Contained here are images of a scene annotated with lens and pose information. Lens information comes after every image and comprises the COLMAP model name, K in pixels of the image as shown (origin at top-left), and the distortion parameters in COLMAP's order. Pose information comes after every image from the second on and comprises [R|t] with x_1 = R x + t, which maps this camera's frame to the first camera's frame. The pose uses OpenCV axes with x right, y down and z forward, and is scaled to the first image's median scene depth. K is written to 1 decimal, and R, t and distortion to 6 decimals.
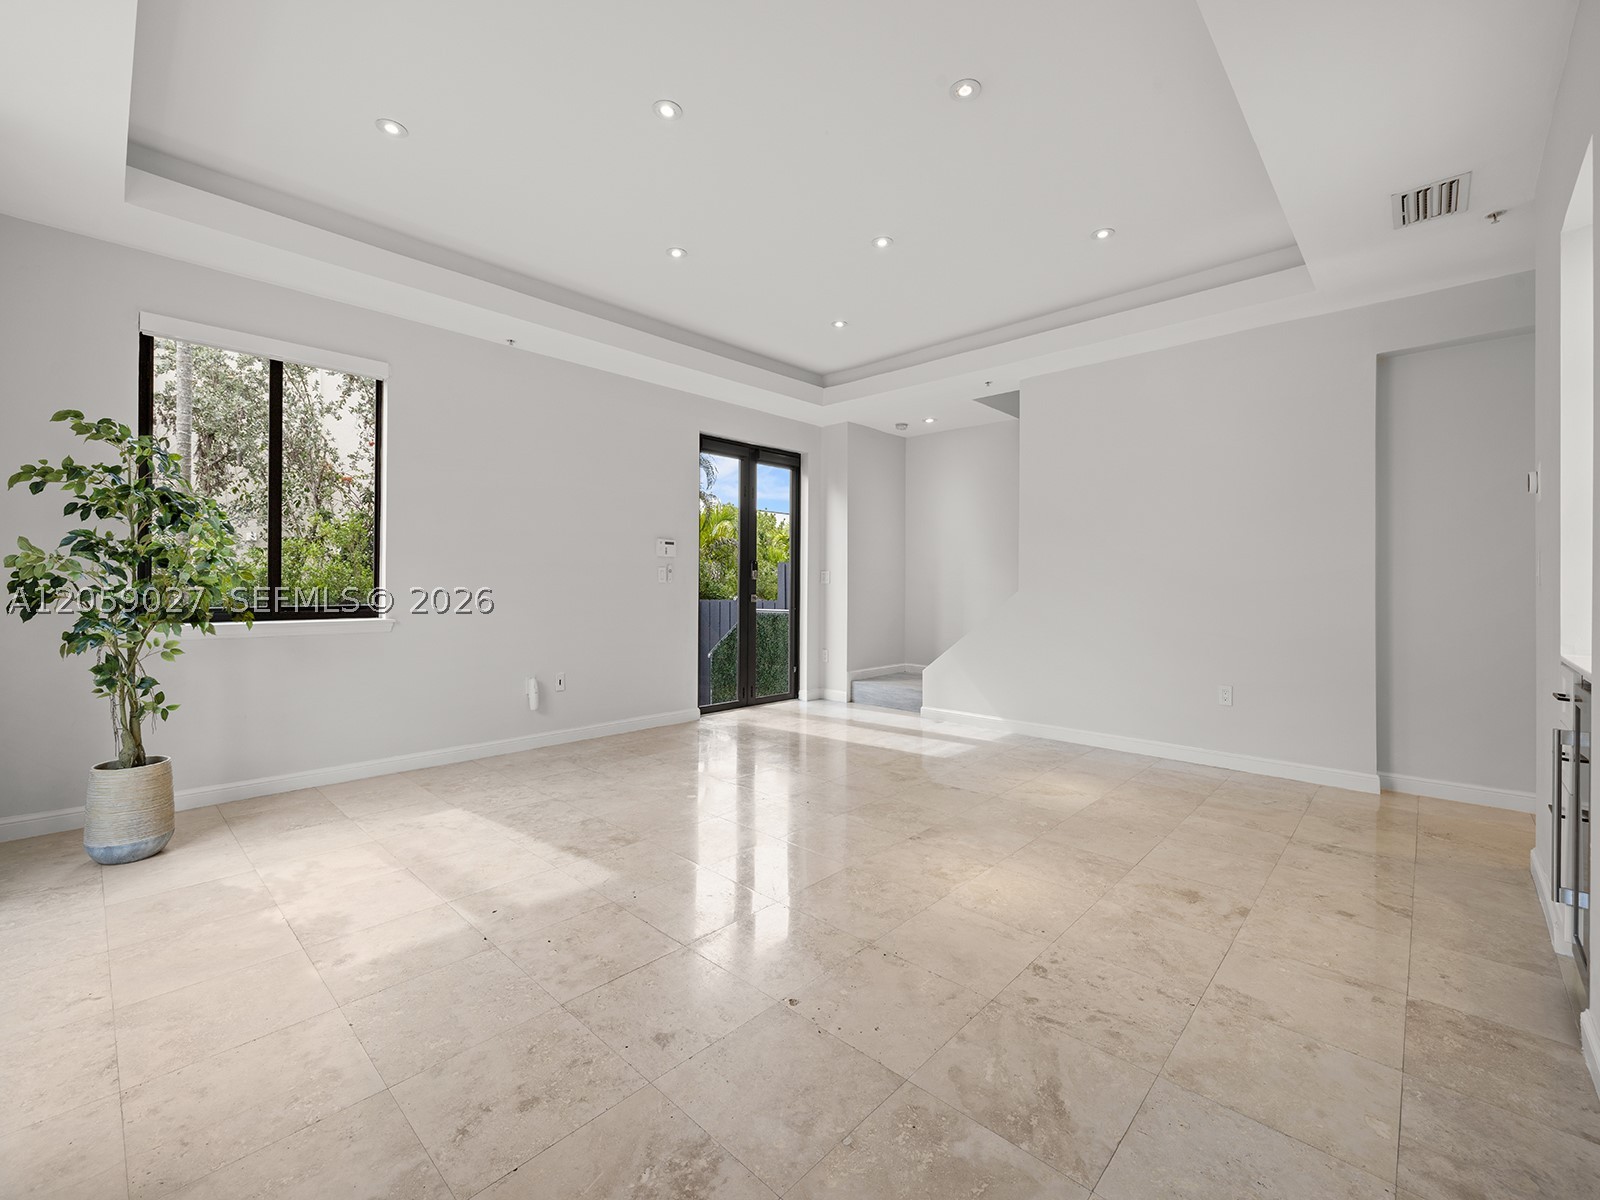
lens RADIAL K [[681.2, 0, 797.7], [0, 681.2, 575.1], [0, 0, 1]] dist [-0.004059, 0.000522]
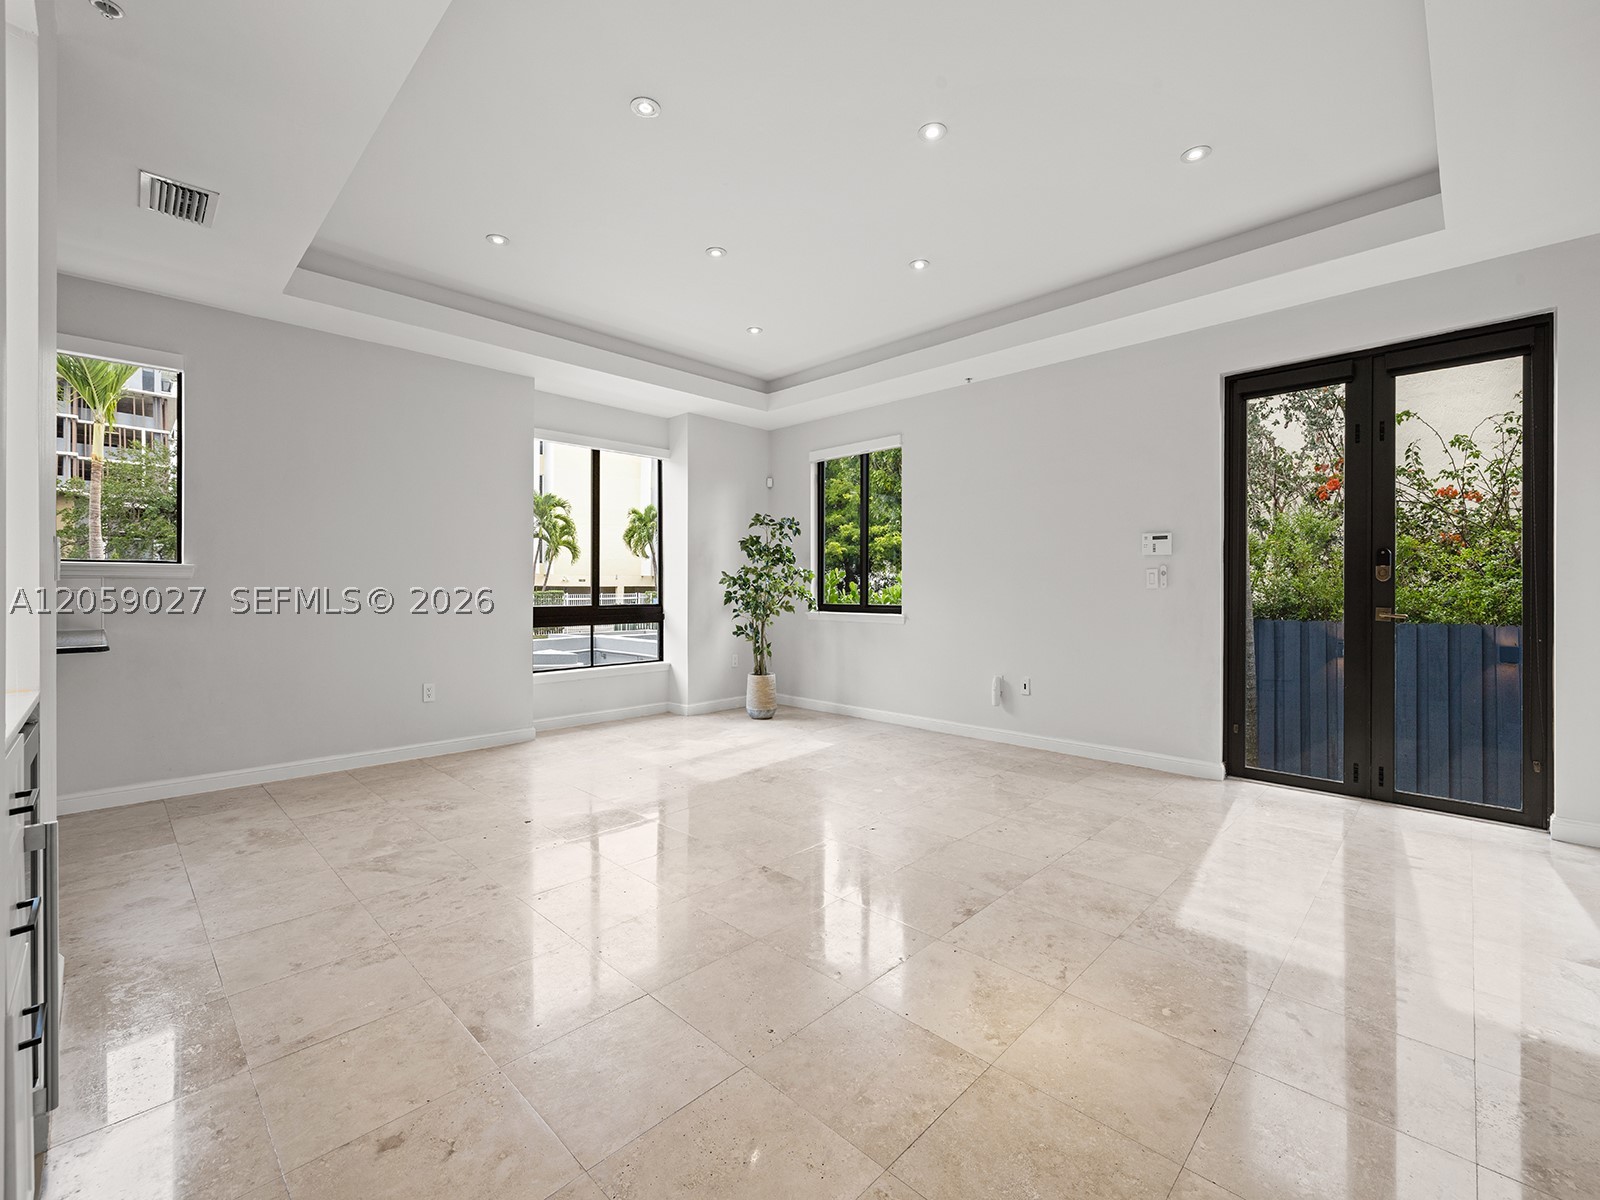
lens RADIAL K [[681.2, 0, 790.2], [0, 681.2, 590.2], [0, 0, 1]] dist [-0.004059, 0.000522]
pose [[-0.025207, -0.001378, -0.999681, 1.066050], [0.011258, 0.999935, -0.001662, 0.016731], [0.999619, -0.011297, -0.025190, 1.049210]]
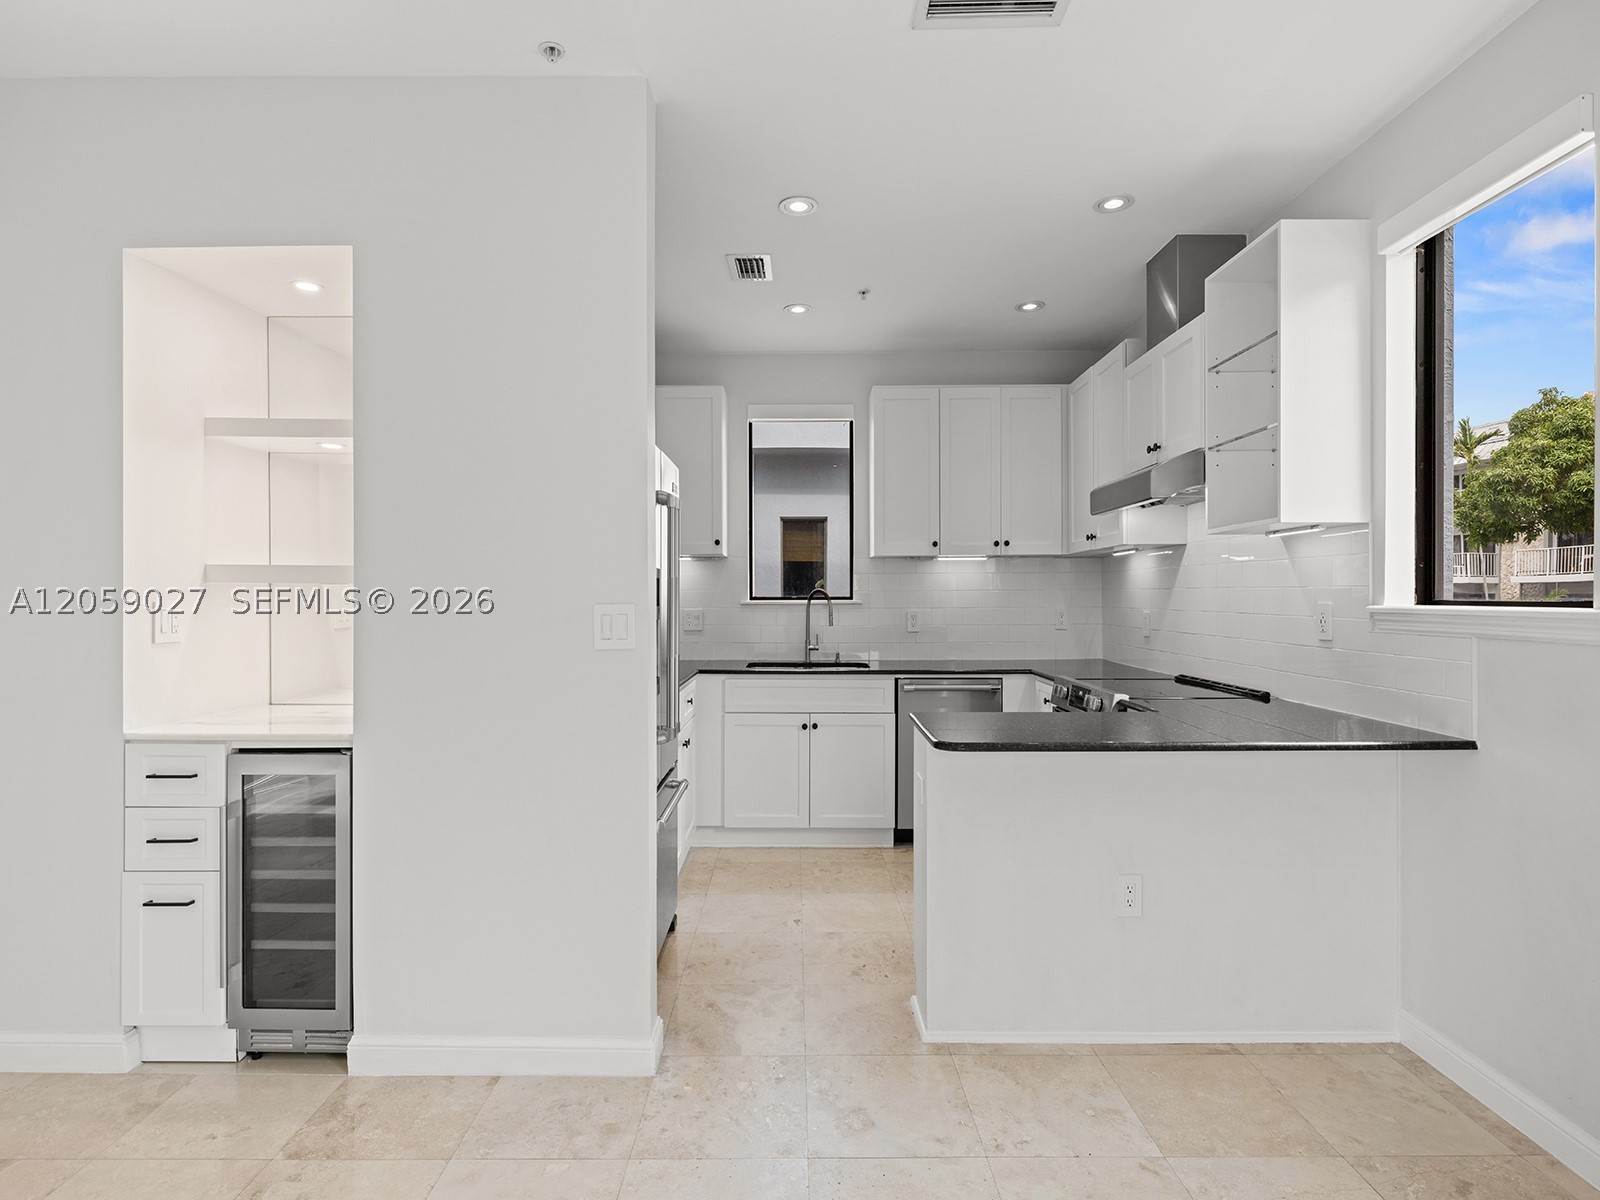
lens RADIAL K [[808.1, 0, 802.4], [0, 808.1, 598.5], [0, 0, 1]] dist [-0.002753, 0.000240]
pose [[-0.684473, -0.009653, 0.728974, -0.155807], [-0.011692, 0.999929, 0.002264, -0.045594], [-0.728944, -0.006973, -0.684537, 0.742301]]
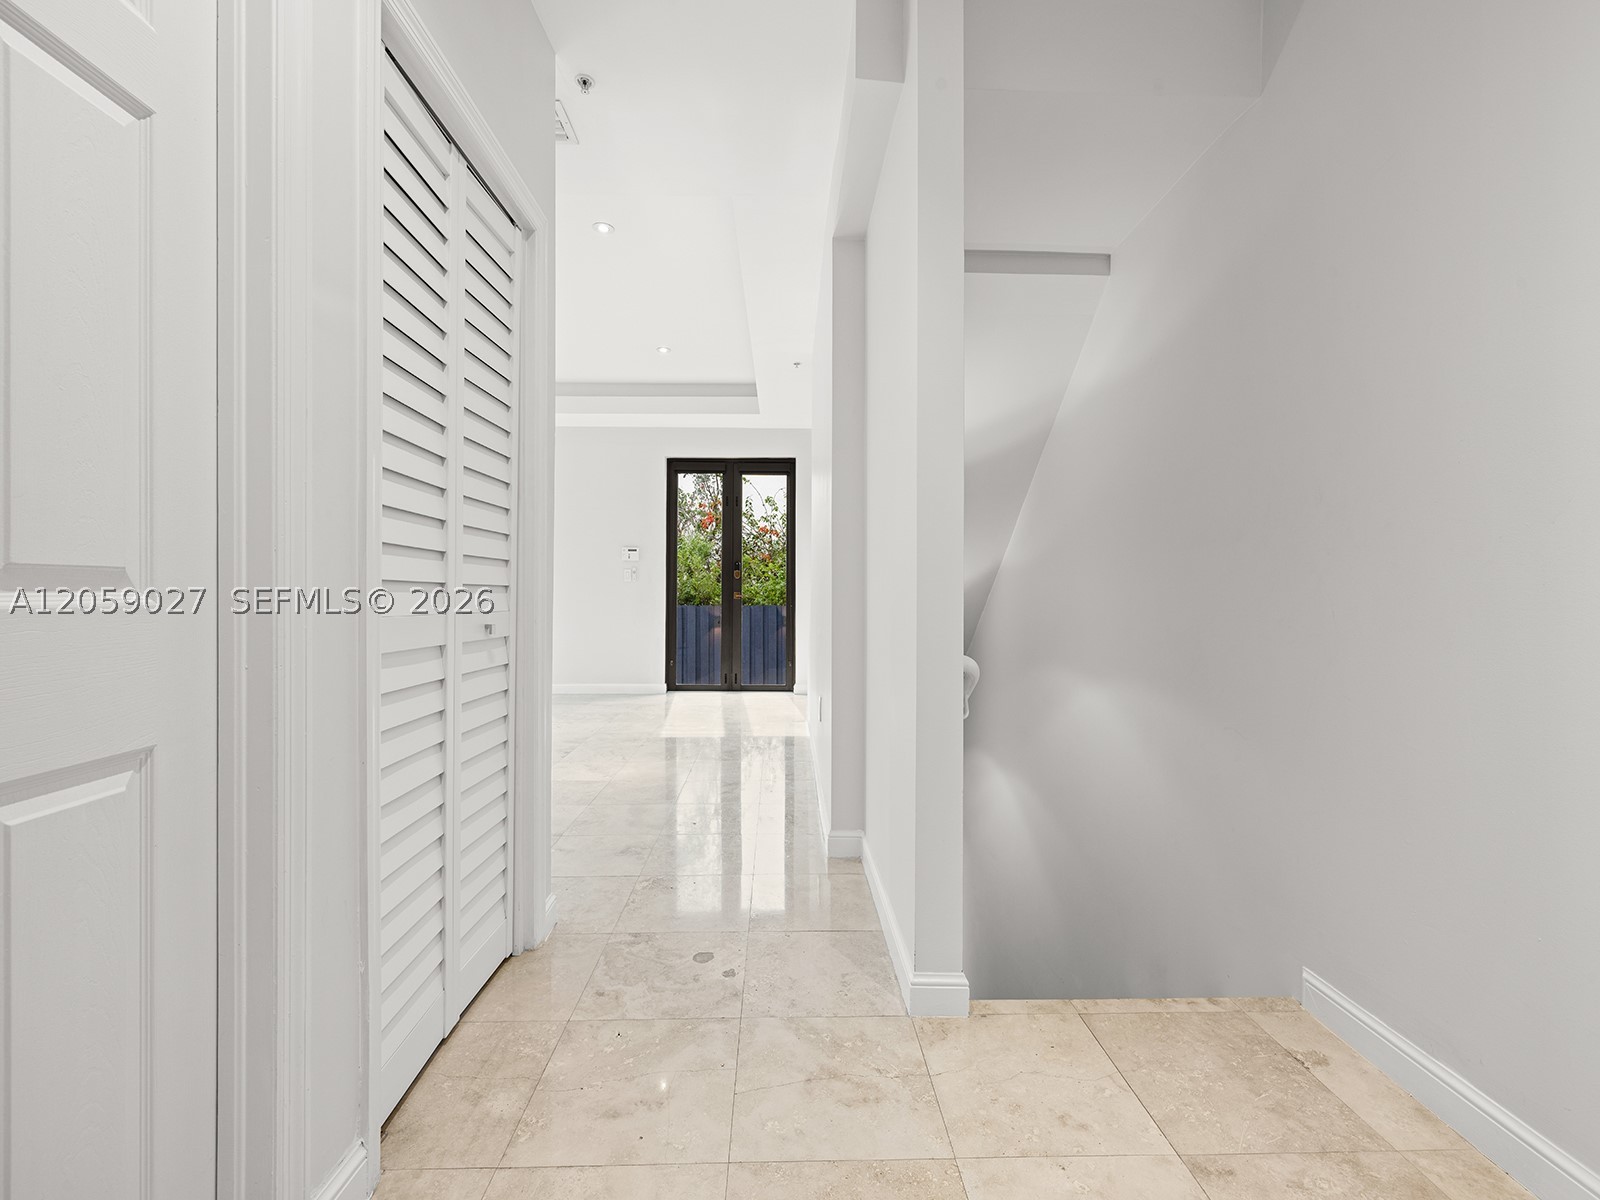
lens RADIAL K [[681.2, 0, 793.1], [0, 681.2, 589.3], [0, 0, 1]] dist [-0.004059, 0.000522]
pose [[0.704017, -0.004744, -0.710167, 1.623951], [0.007027, 0.999975, 0.000286, 0.048087], [0.710148, -0.005192, 0.704033, 0.567388]]
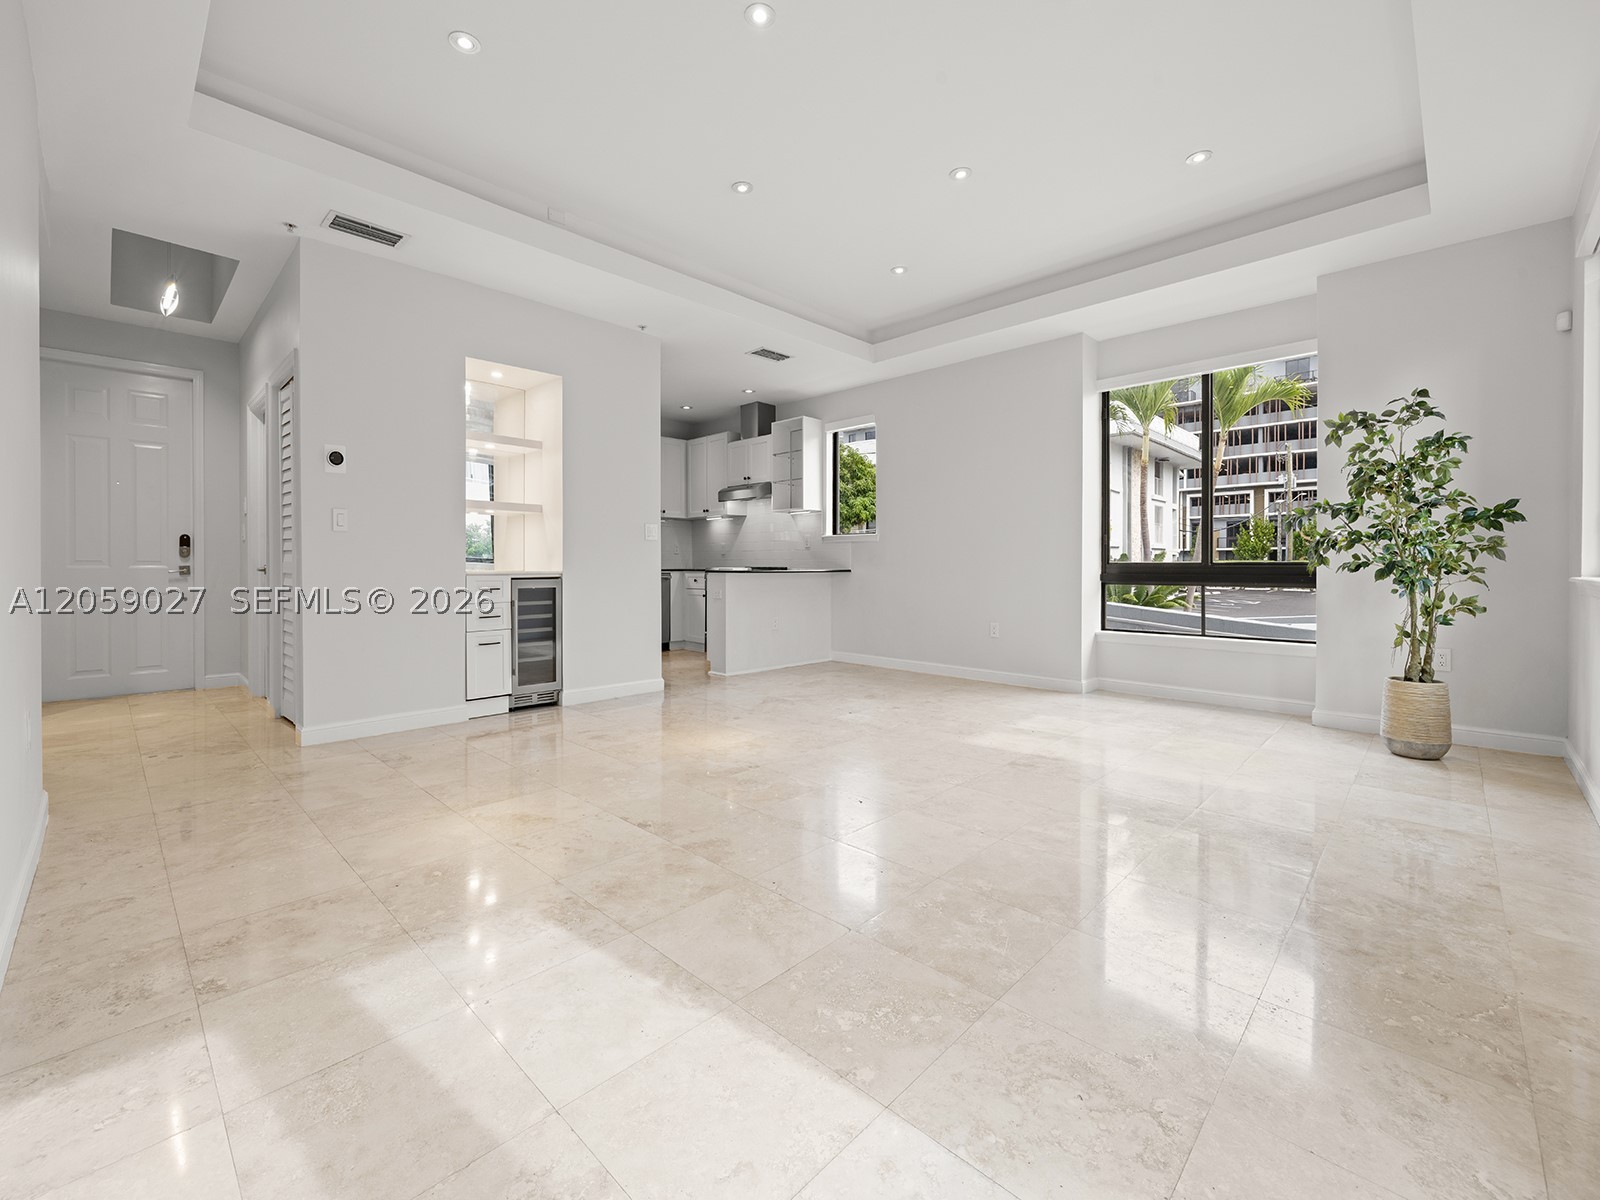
lens RADIAL K [[681.2, 0, 803.3], [0, 681.2, 573.3], [0, 0, 1]] dist [-0.004059, 0.000522]
pose [[-0.999953, -0.006285, 0.007448, 0.088795], [-0.006279, 0.999980, 0.000831, 0.080748], [-0.007454, 0.000785, -0.999972, 2.045860]]
